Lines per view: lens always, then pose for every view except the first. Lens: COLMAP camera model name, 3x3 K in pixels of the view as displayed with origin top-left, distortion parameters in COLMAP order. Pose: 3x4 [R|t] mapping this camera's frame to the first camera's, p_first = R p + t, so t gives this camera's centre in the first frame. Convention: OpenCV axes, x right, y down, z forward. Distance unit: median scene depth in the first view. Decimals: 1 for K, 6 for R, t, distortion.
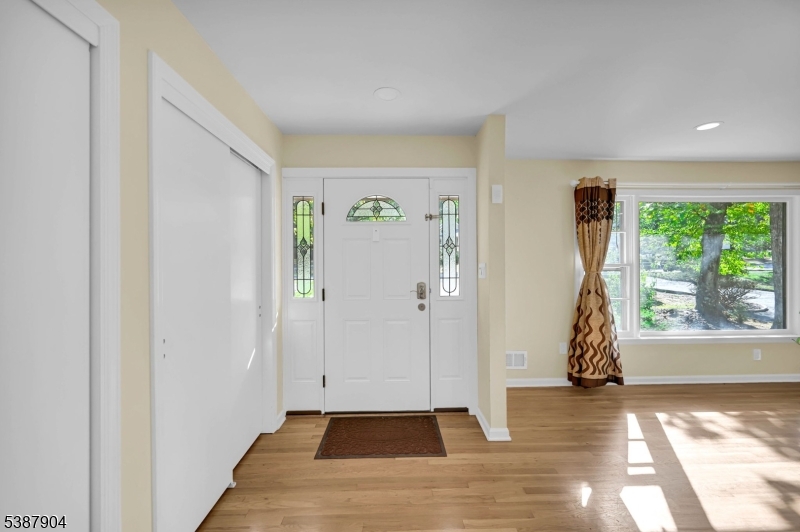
lens RADIAL K [[321.5, 0, 402.8], [0, 321.5, 264.8], [0, 0, 1]] dist [-0.003647, 0.000648]
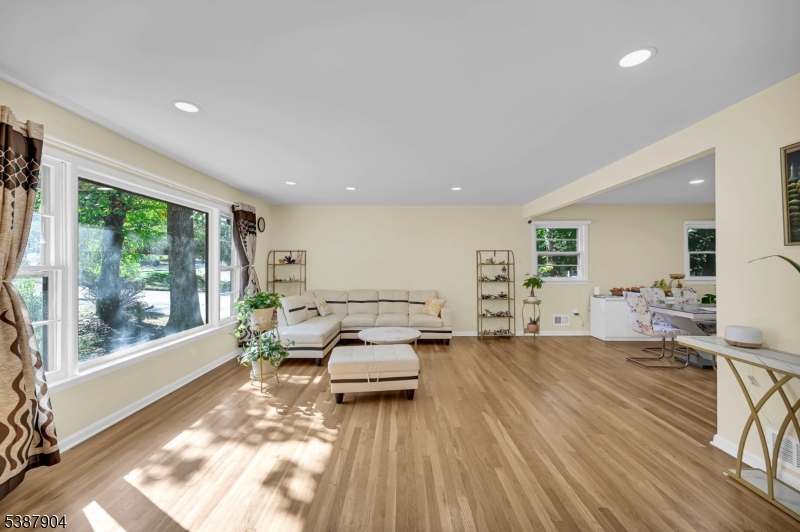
lens RADIAL K [[321.5, 0, 406.7], [0, 321.5, 264.5], [0, 0, 1]] dist [-0.003647, 0.000648]
pose [[0.032603, 0.006131, 0.999450, 0.087321], [0.002631, 0.999977, -0.006220, -0.000477], [-0.999465, 0.002832, 0.032586, 0.305389]]
